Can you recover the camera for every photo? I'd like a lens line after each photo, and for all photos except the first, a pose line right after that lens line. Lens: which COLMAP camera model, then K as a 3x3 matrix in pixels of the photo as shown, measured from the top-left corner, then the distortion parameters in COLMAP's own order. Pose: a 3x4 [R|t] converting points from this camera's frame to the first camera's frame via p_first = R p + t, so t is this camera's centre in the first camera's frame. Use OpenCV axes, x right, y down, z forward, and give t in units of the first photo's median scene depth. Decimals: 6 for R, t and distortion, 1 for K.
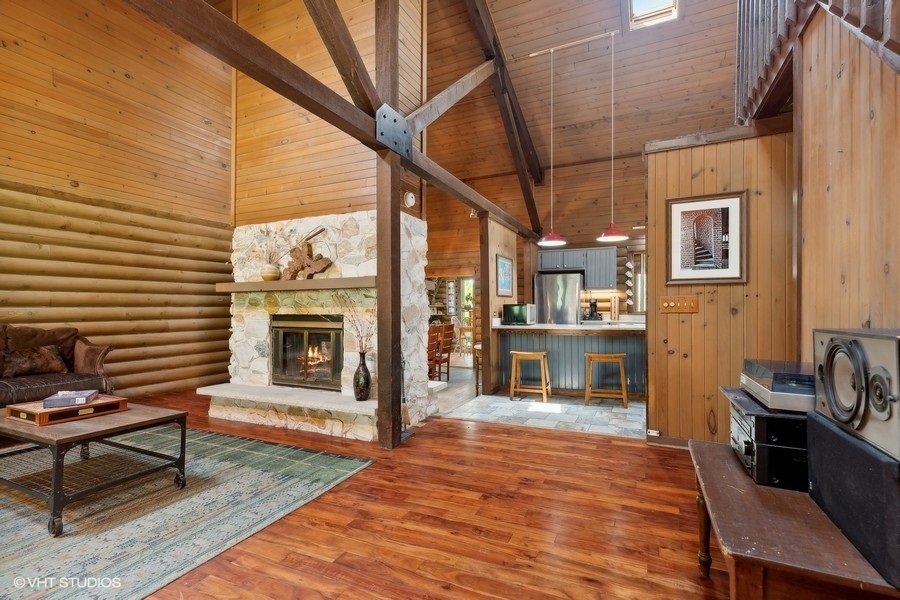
lens RADIAL K [[411.5, 0, 445.0], [0, 411.5, 308.5], [0, 0, 1]] dist [0.011059, -0.002159]
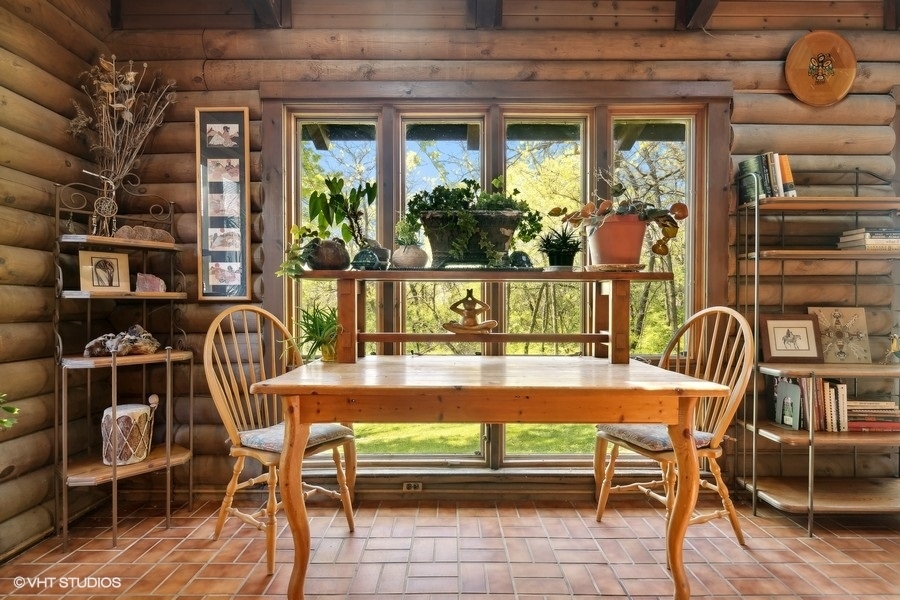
lens RADIAL K [[469.7, 0, 453.8], [0, 469.7, 304.4], [0, 0, 1]] dist [0.000099, -0.001295]
pose [[0.899171, 0.010284, 0.437477, 0.045973], [-0.011494, 0.999934, 0.000117, 0.047709], [-0.437447, -0.005134, 0.899229, 2.156493]]
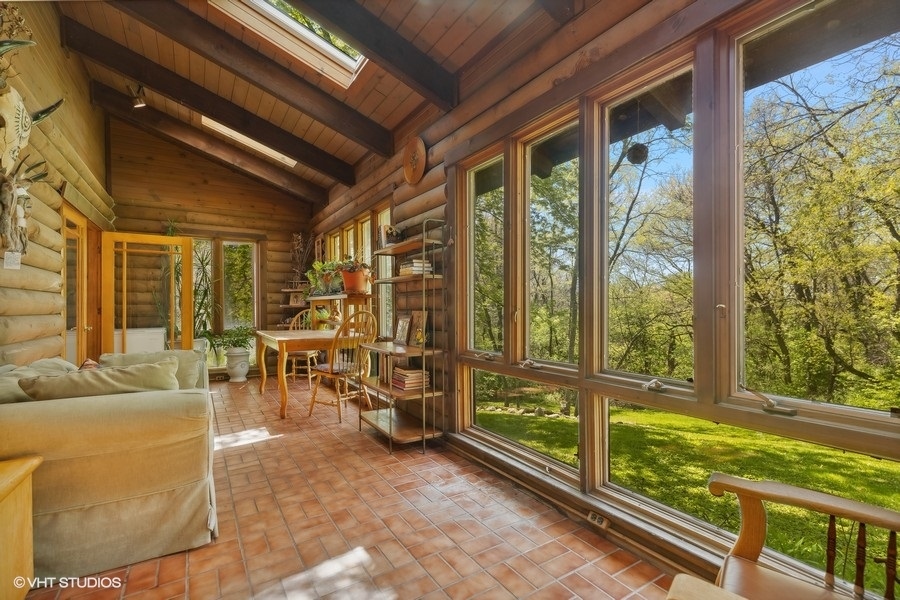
lens RADIAL K [[411.5, 0, 452.3], [0, 411.5, 301.1], [0, 0, 1]] dist [0.011059, -0.002159]
pose [[0.846526, -0.002178, -0.532343, 1.232099], [0.003933, 0.999990, 0.002162, 0.022699], [0.532333, -0.003923, 0.846526, 1.820876]]
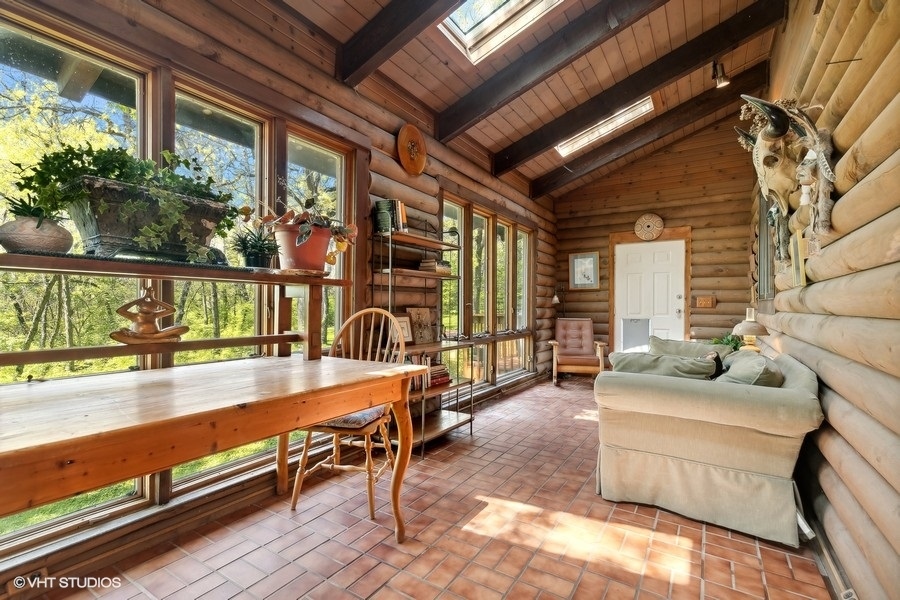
lens RADIAL K [[411.5, 0, 458.2], [0, 411.5, 305.4], [0, 0, 1]] dist [0.011059, -0.002159]
pose [[0.106344, 0.009634, 0.994283, -0.050266], [-0.009195, 0.999920, -0.008705, 0.046927], [-0.994287, -0.008217, 0.106424, 2.314325]]
